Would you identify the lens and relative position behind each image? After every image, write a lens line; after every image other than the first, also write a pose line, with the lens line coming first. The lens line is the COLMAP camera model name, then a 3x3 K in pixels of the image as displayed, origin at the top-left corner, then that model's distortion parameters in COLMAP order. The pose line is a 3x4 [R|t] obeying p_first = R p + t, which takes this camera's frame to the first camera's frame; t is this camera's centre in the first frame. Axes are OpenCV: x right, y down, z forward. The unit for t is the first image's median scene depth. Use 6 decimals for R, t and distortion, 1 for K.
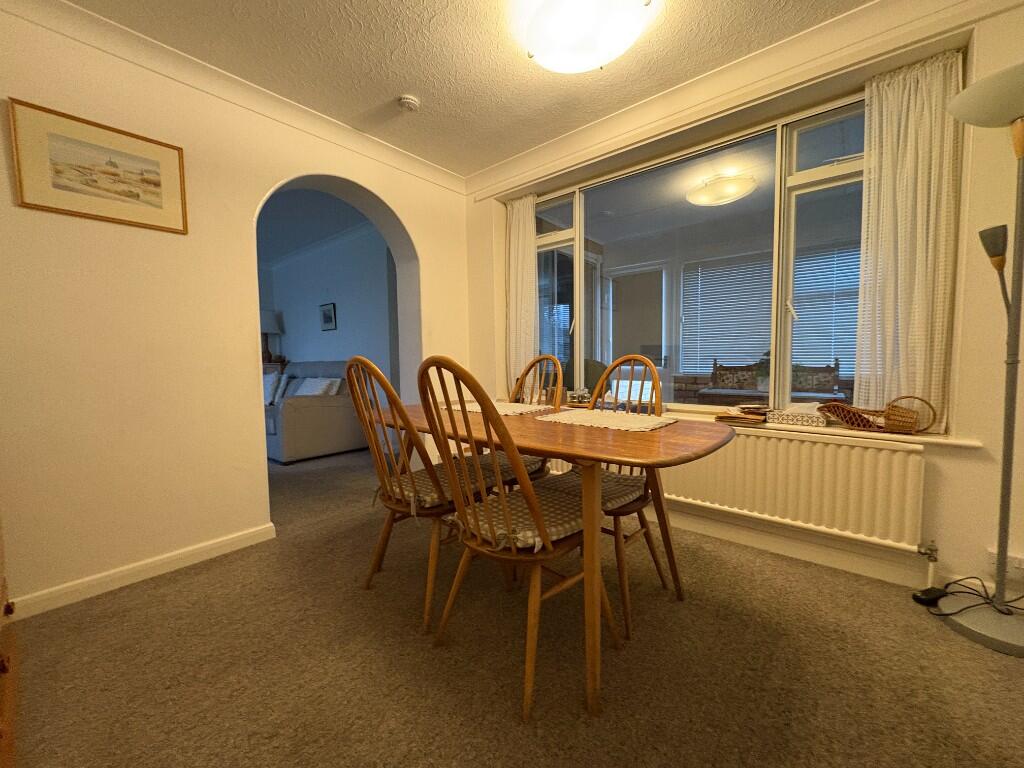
lens RADIAL K [[407.1, 0, 511.2], [0, 407.1, 379.2], [0, 0, 1]] dist [0.001813, 0.000443]
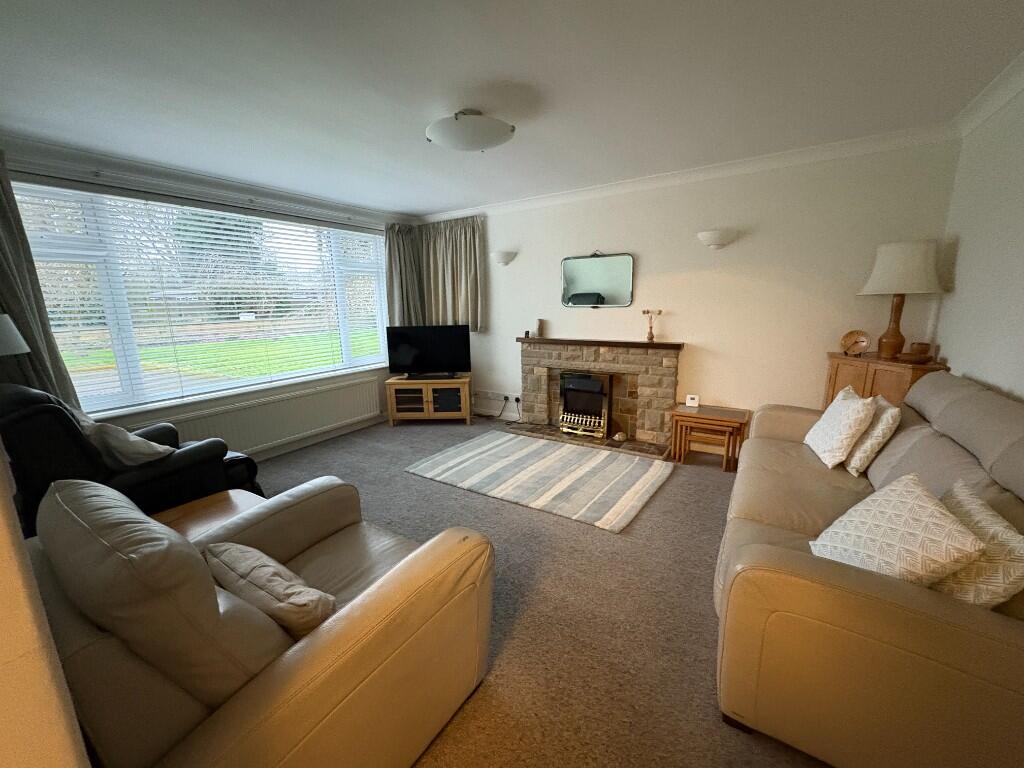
lens RADIAL K [[407.1, 0, 511.4], [0, 407.1, 384.1], [0, 0, 1]] dist [0.001813, 0.000443]
pose [[0.150225, 0.207101, -0.966717, -0.238405], [-0.055684, 0.978034, 0.200872, -0.091647], [0.987082, 0.023655, 0.158457, 0.577525]]
